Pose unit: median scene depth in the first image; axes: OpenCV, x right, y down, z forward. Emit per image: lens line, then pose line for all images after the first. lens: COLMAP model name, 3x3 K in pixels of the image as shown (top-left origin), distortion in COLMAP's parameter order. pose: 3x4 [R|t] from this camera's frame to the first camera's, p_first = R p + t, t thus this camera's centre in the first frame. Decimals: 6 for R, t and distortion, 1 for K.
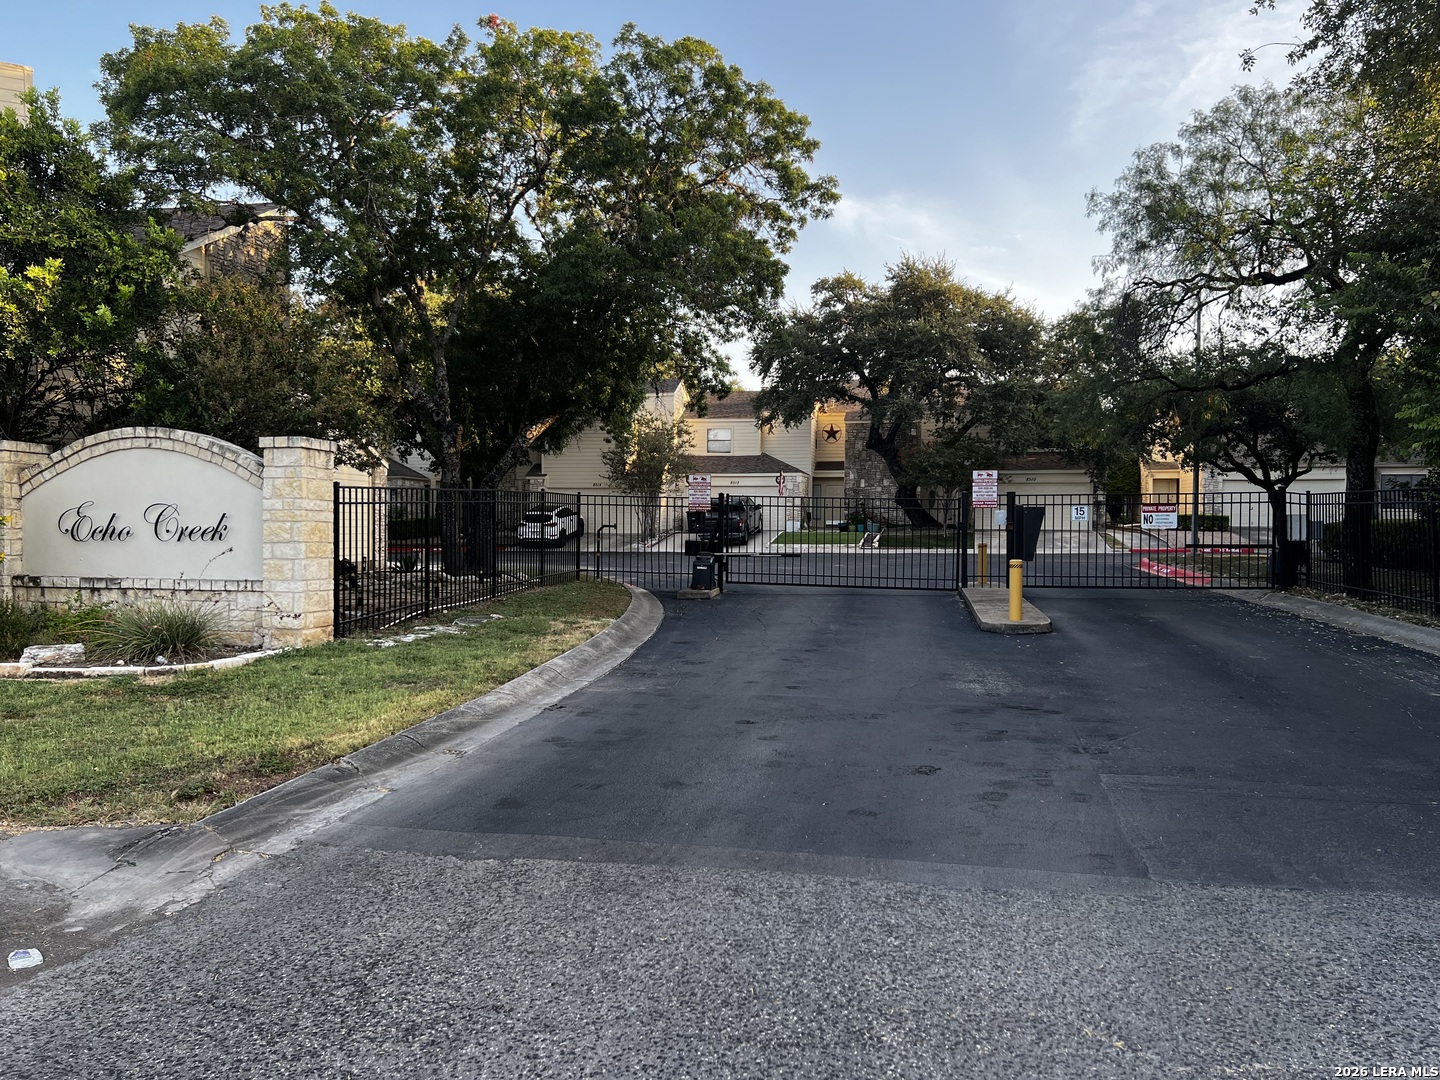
lens RADIAL K [[1060.9, 0, 720.0], [0, 1060.9, 540.0], [0, 0, 1]] dist [0.073252, -0.069965]
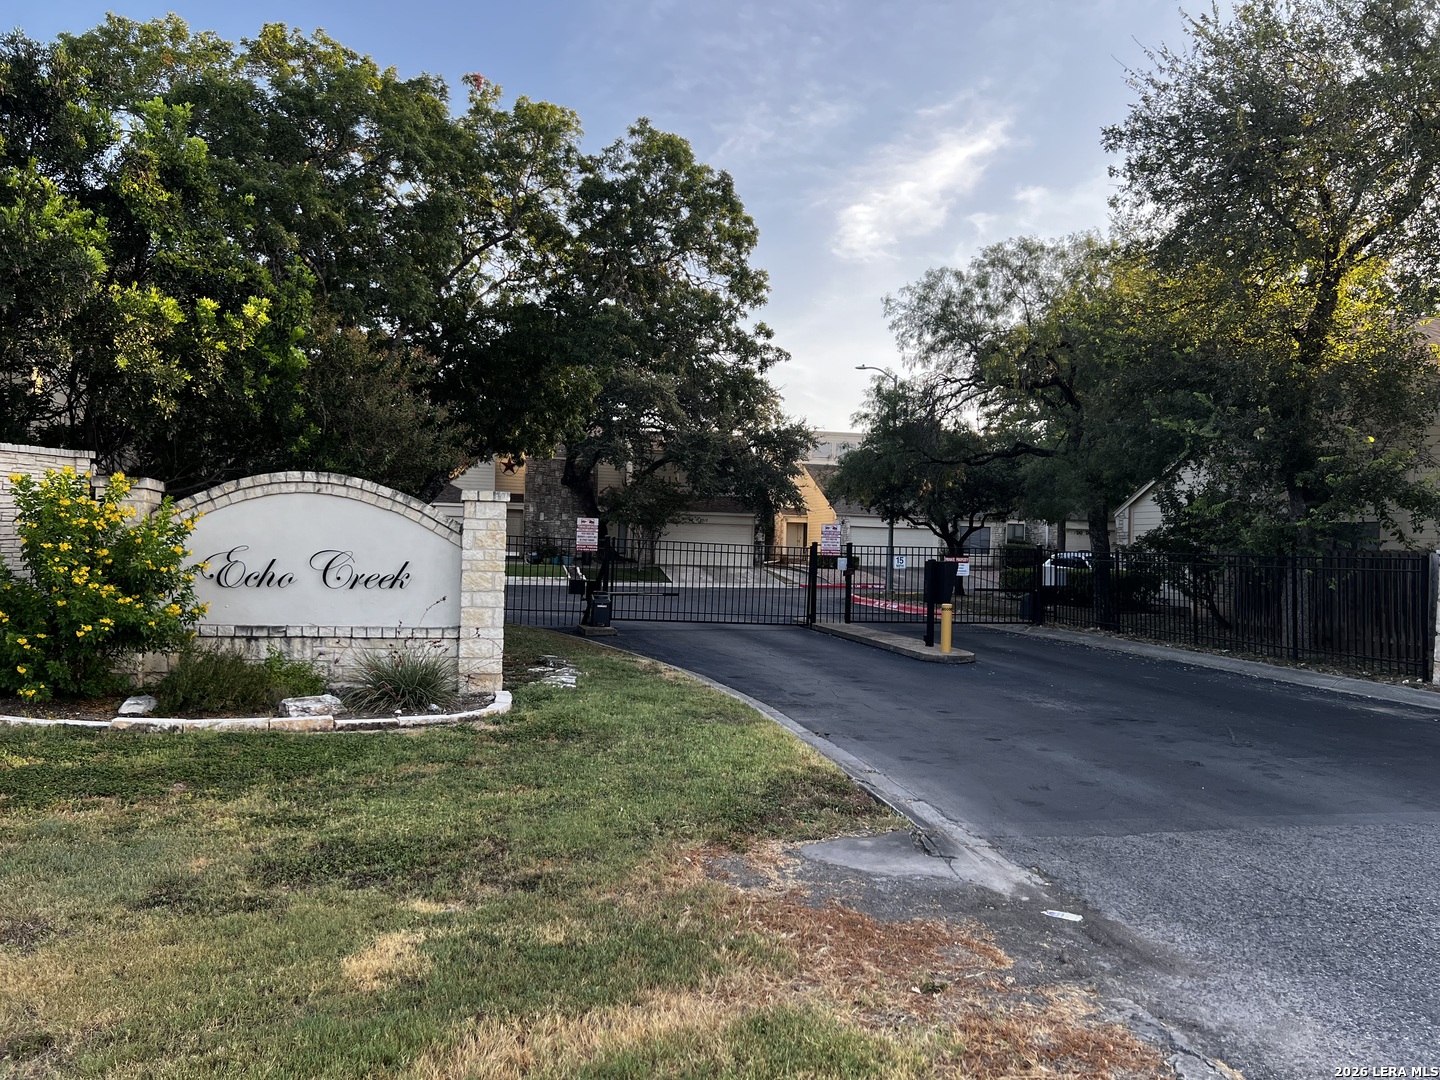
lens RADIAL K [[1060.9, 0, 720.0], [0, 1060.9, 540.0], [0, 0, 1]] dist [0.073252, -0.069965]
pose [[0.912963, 0.026862, 0.407156, -0.589202], [-0.016791, 0.999459, -0.028289, -0.021270], [-0.407696, 0.018990, 0.912920, -0.042074]]
